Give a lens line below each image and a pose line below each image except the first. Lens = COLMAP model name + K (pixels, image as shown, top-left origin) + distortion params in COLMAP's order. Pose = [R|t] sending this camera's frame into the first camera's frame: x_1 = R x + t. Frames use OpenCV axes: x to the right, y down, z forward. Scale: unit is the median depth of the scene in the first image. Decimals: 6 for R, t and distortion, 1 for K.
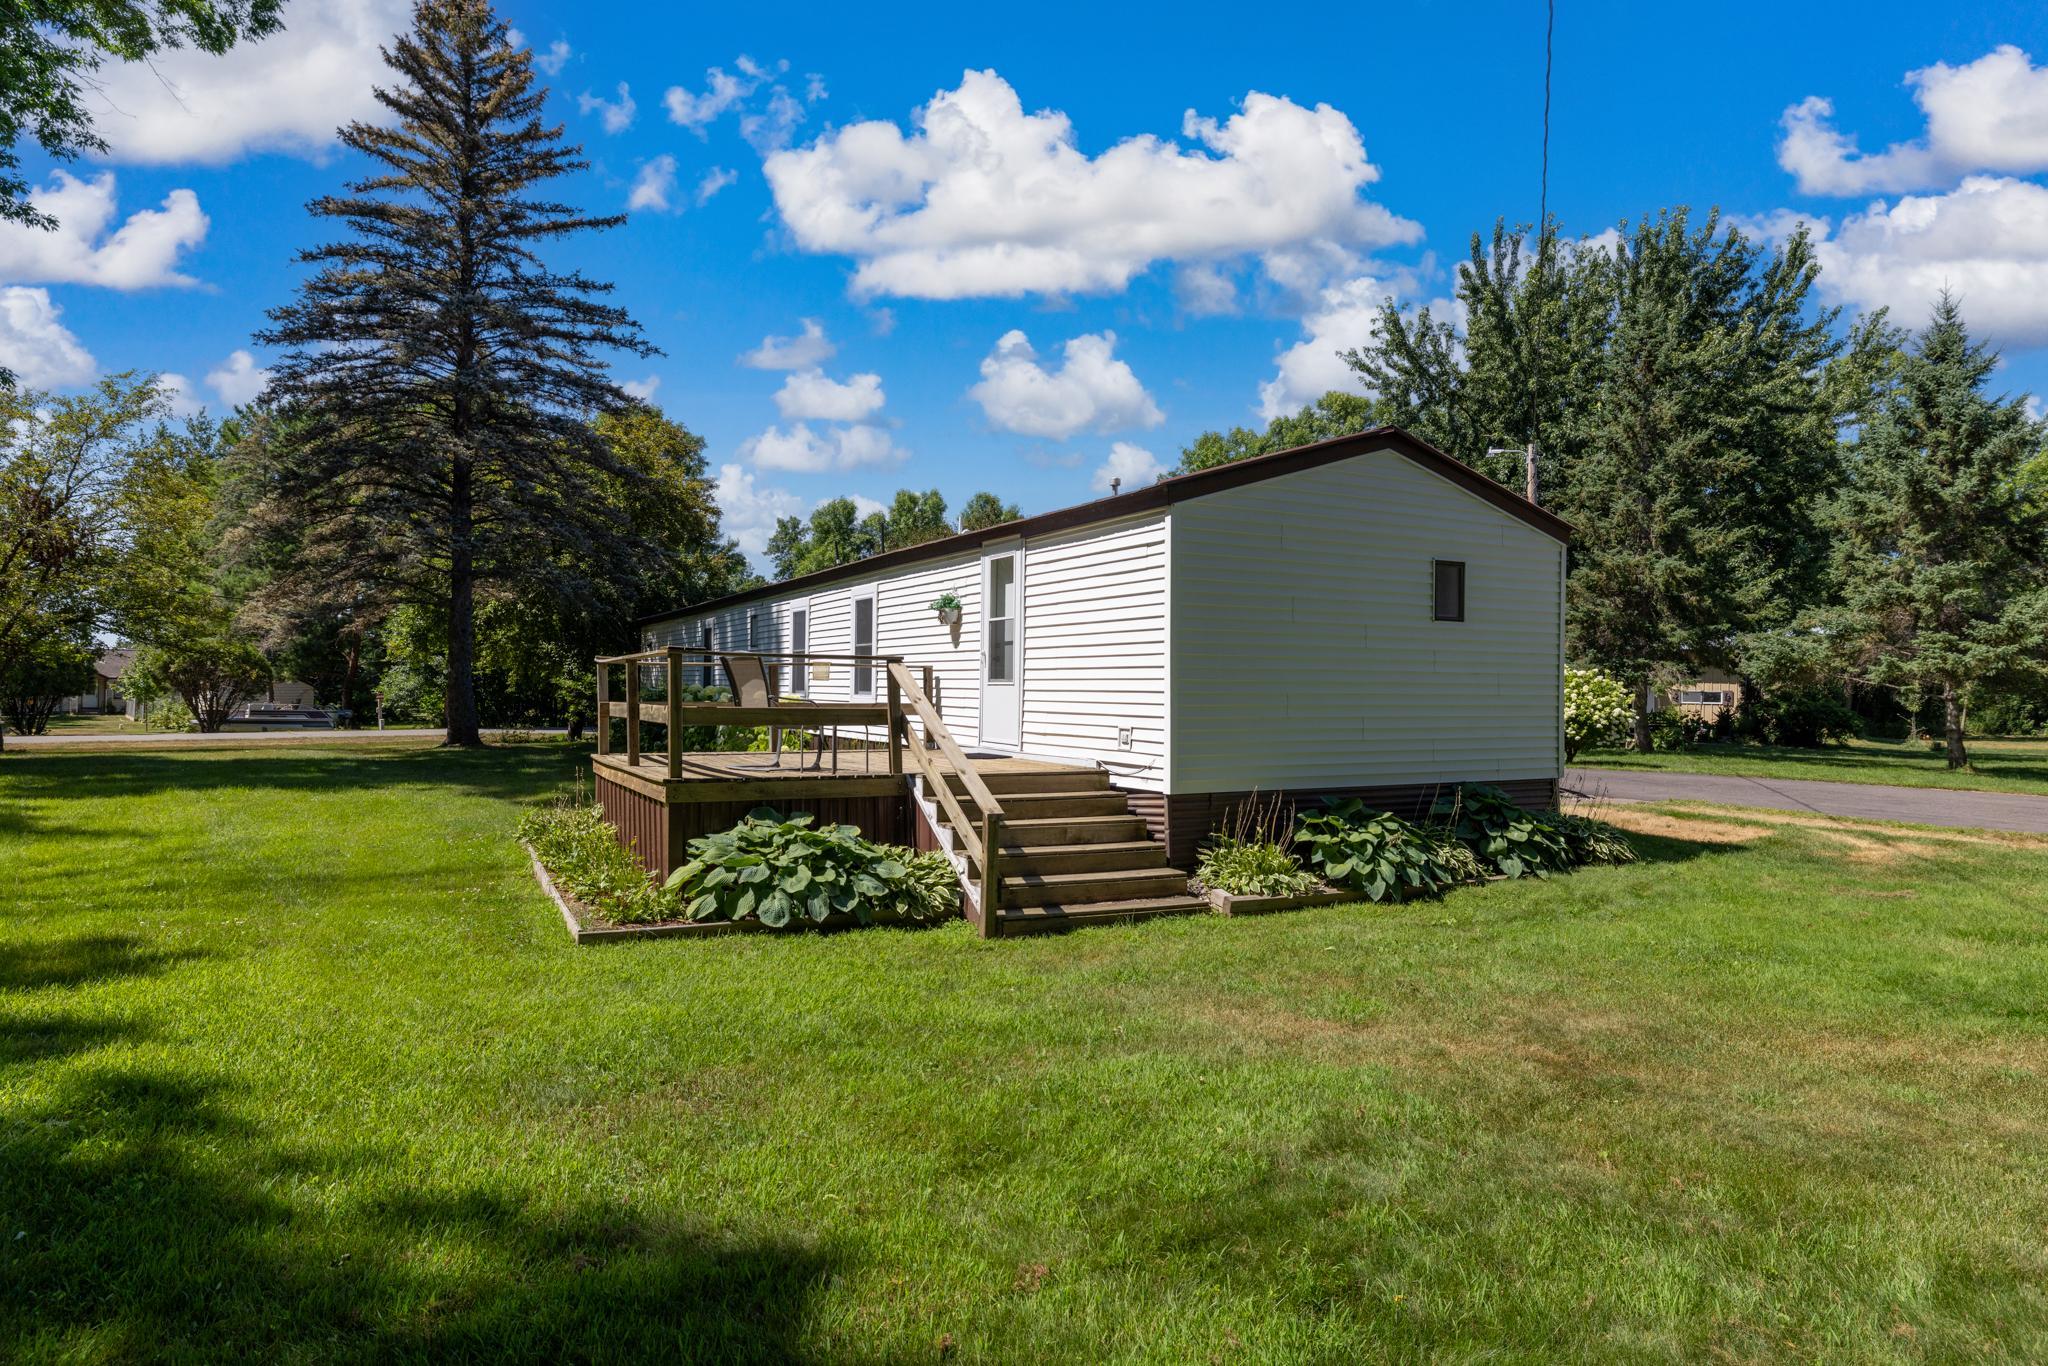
lens RADIAL K [[1139.7, 0, 1024.0], [0, 1139.7, 683.0], [0, 0, 1]] dist [0.015108, 0.000552]
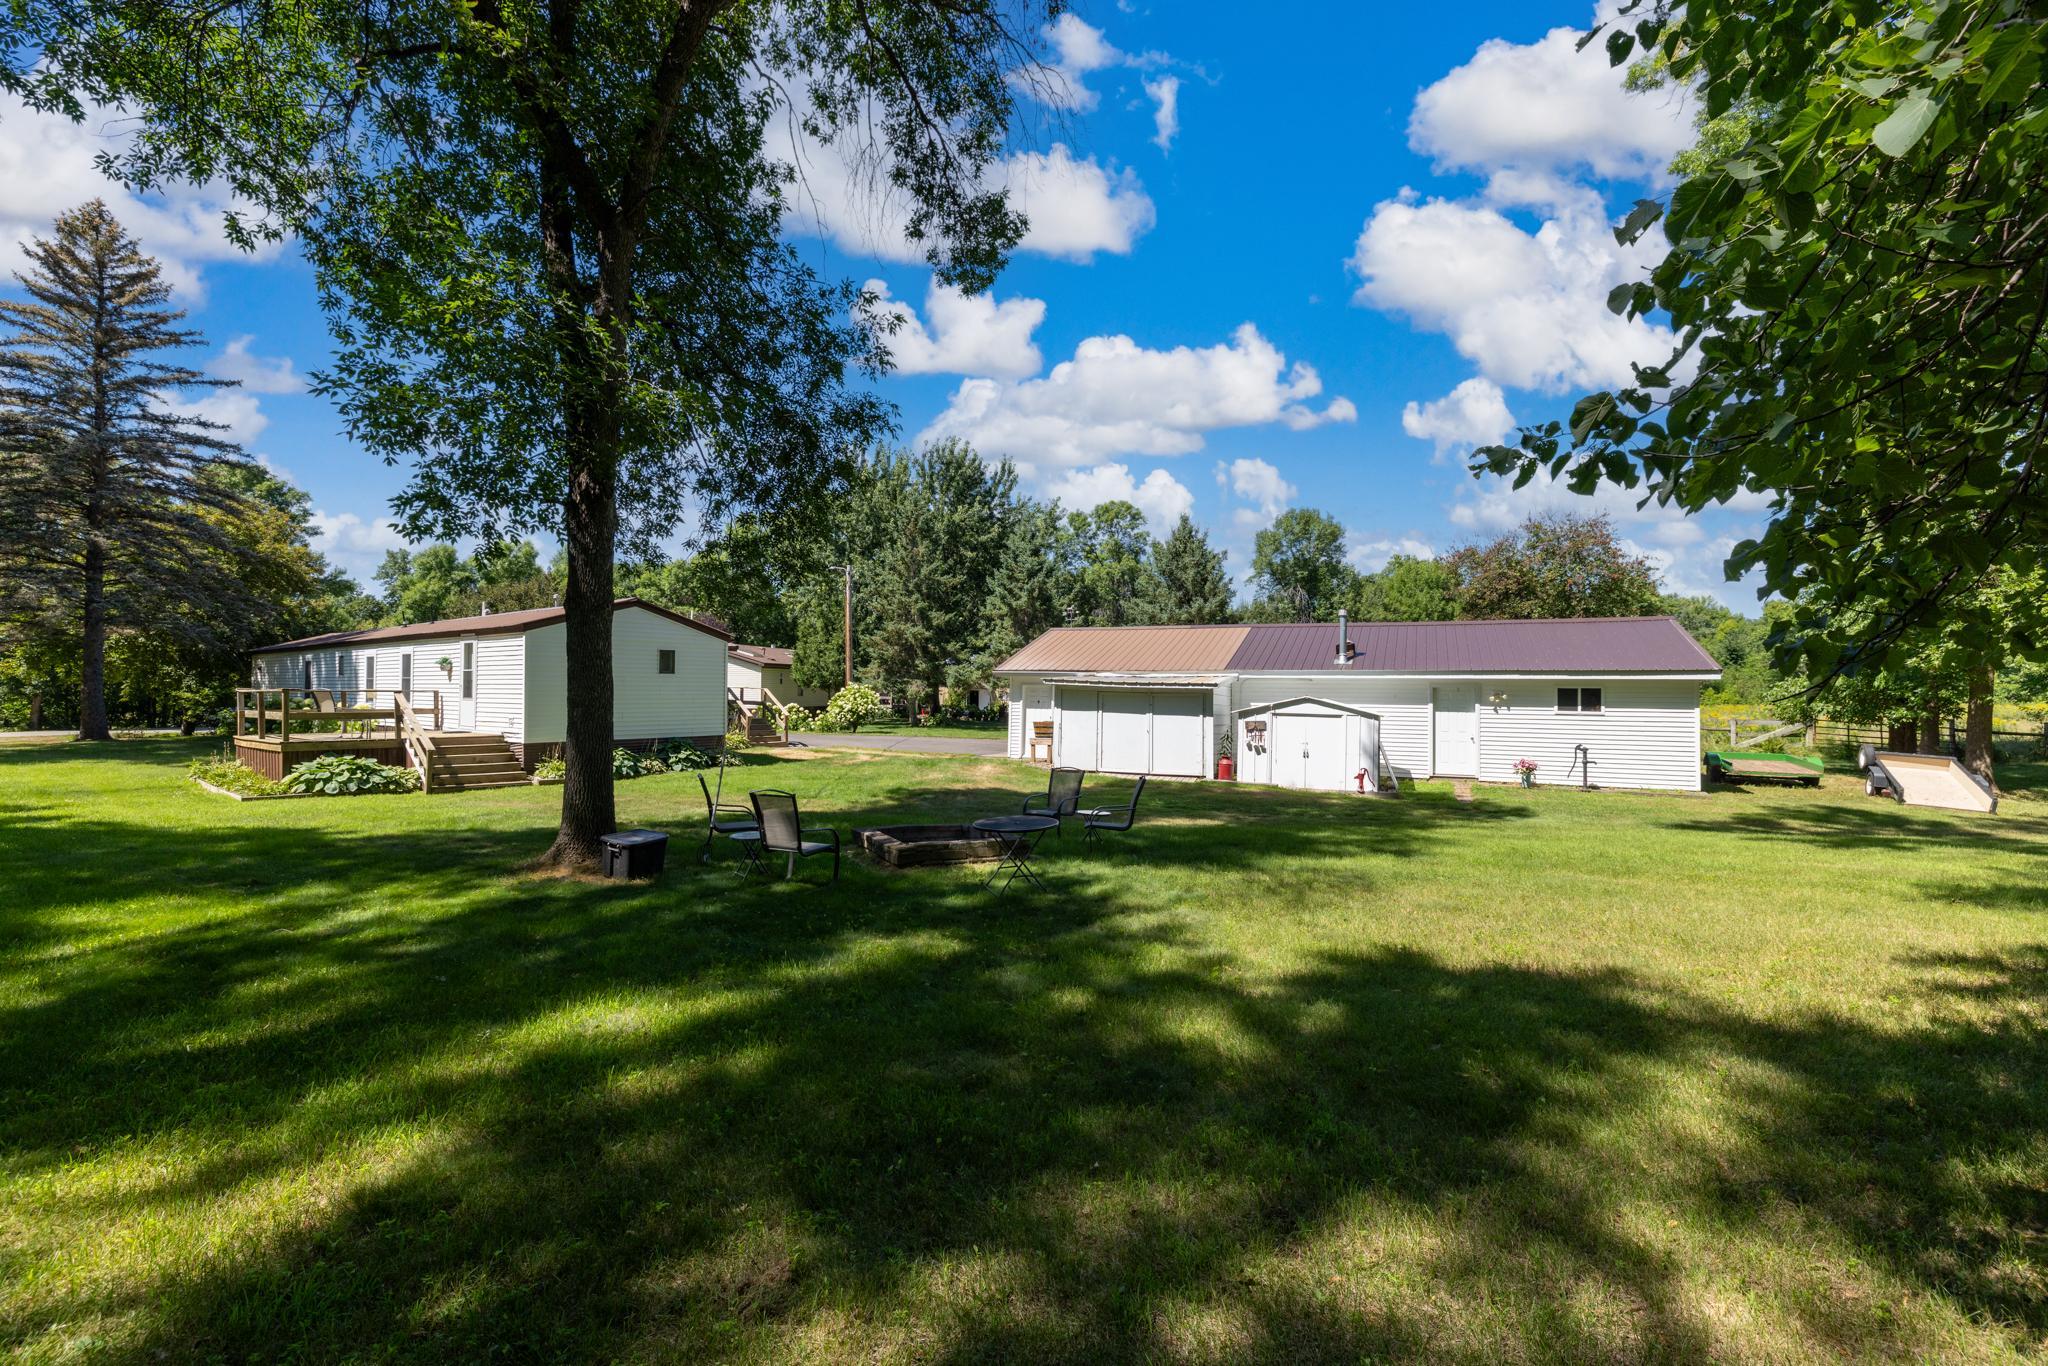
lens RADIAL K [[880.4, 0, 1024.0], [0, 880.4, 683.0], [0, 0, 1]] dist [-0.000038, 0.000350]
pose [[0.918584, -0.003006, 0.395214, 0.296750], [0.003348, 0.999994, -0.000175, -0.027370], [-0.395212, 0.001484, 0.918589, -1.001596]]
